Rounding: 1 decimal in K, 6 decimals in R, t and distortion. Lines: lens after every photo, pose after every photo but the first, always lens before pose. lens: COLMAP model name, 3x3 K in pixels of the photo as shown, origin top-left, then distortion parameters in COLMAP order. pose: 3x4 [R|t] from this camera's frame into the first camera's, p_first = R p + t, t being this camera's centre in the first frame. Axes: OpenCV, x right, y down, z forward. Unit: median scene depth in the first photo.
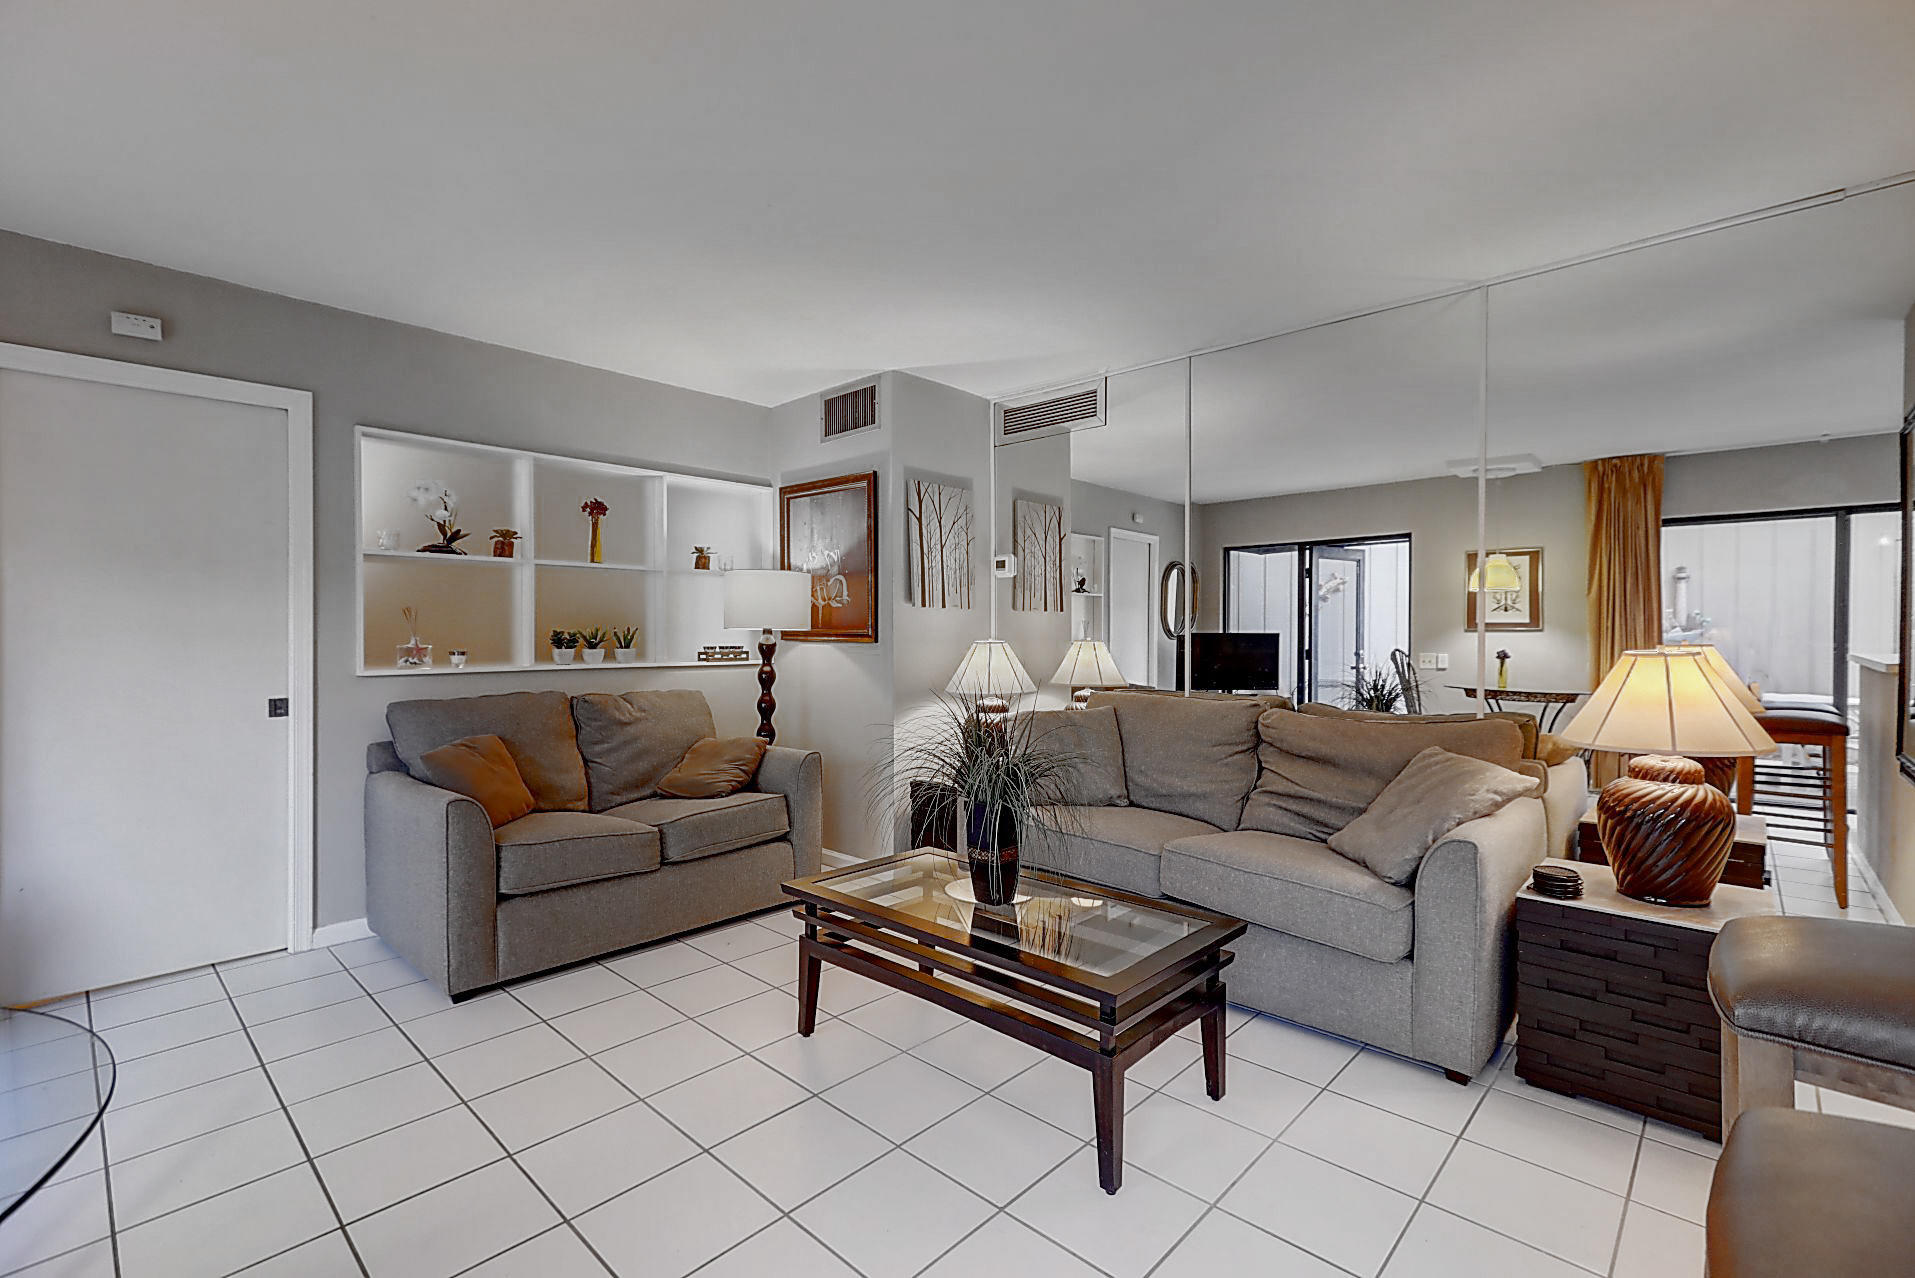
lens RADIAL K [[854.5, 0, 956.7], [0, 854.5, 643.6], [0, 0, 1]] dist [0.003221, 0.000329]
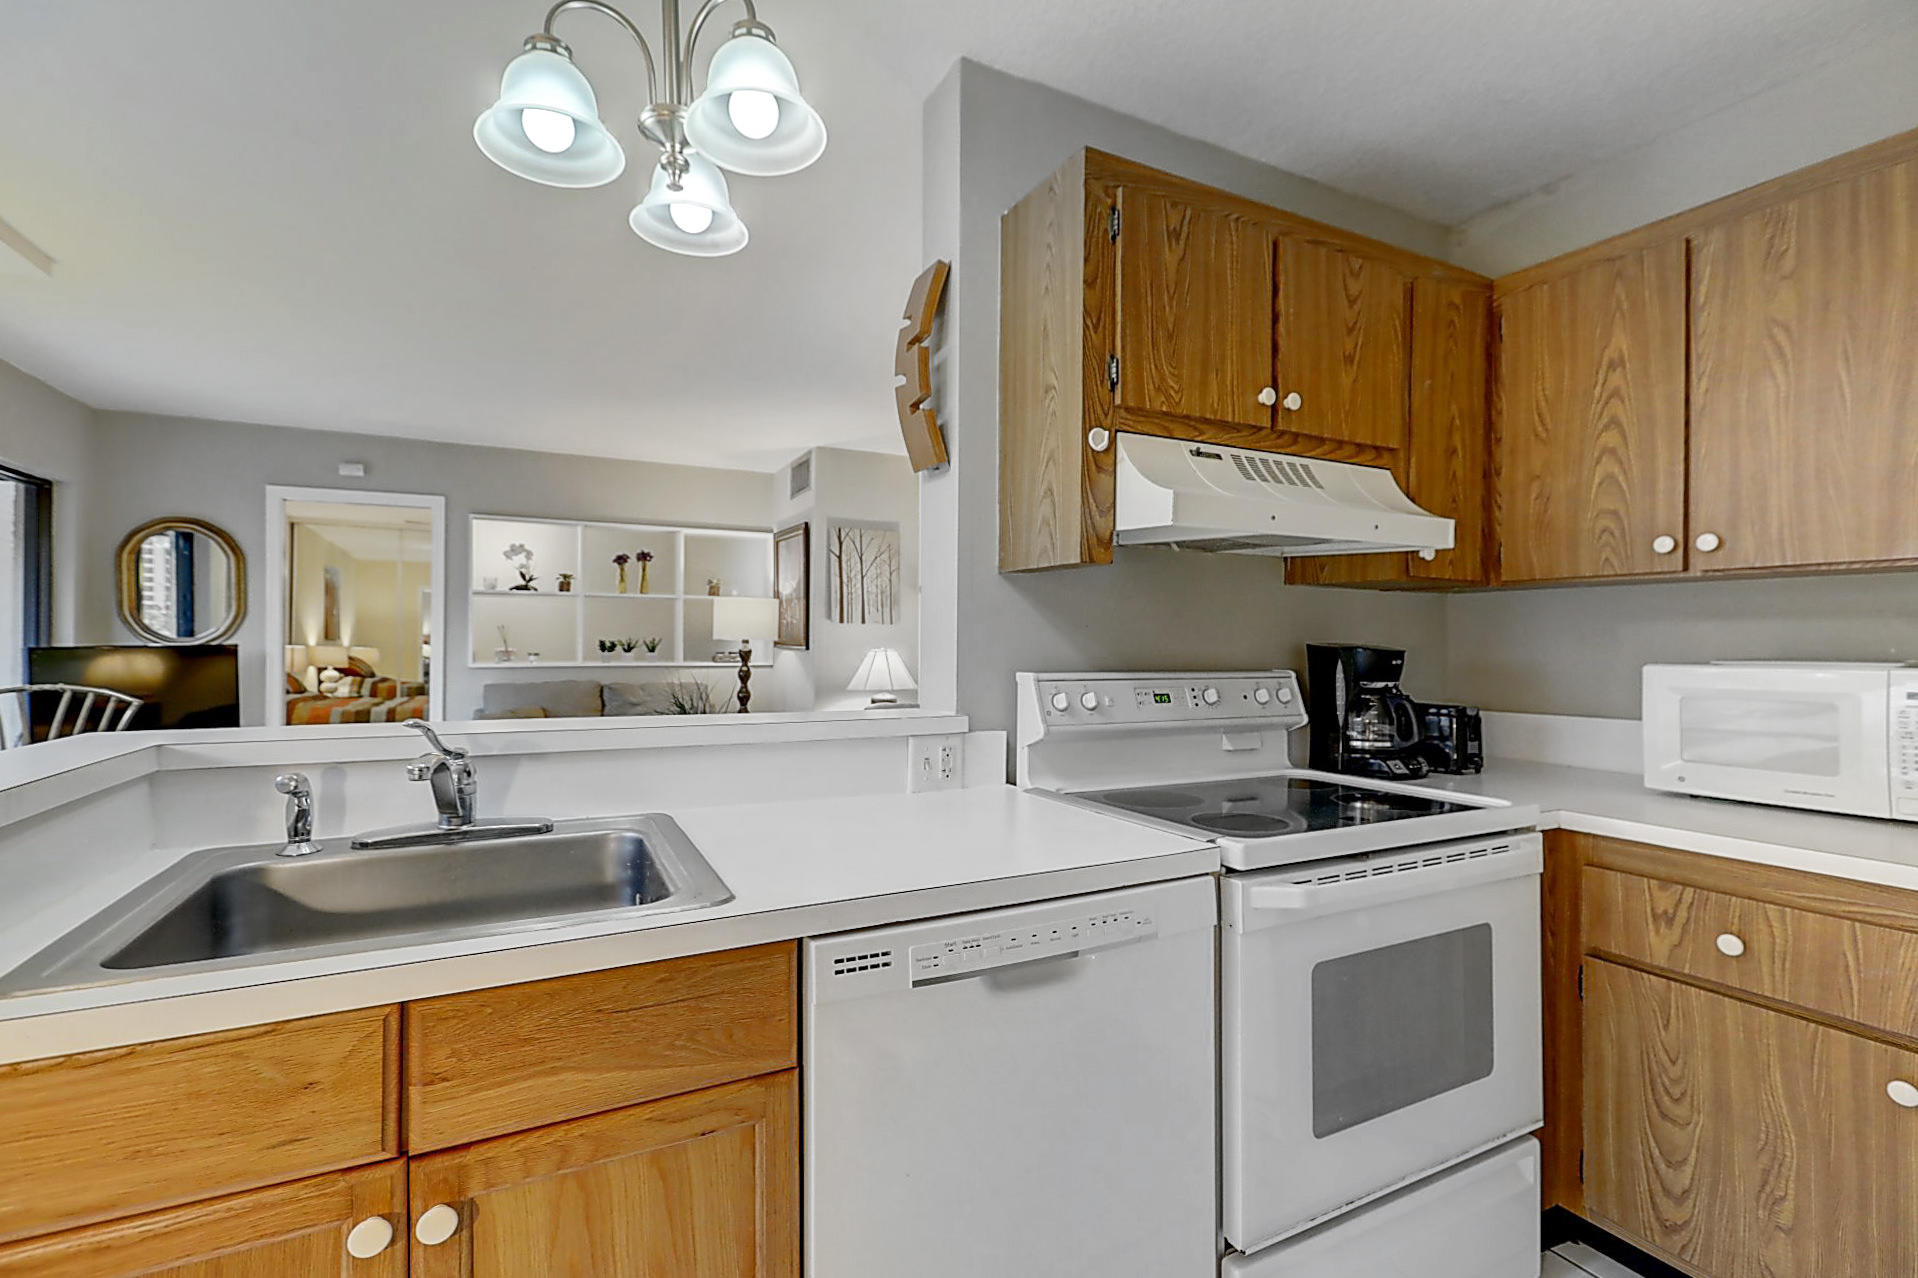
lens RADIAL K [[855.9, 0, 958.2], [0, 855.9, 643.6], [0, 0, 1]] dist [0.003221, 0.000329]
pose [[0.943693, 0.006975, -0.330748, 0.567826], [-0.009290, 0.999942, -0.005419, -0.006471], [0.330691, 0.008186, 0.943704, -0.182450]]
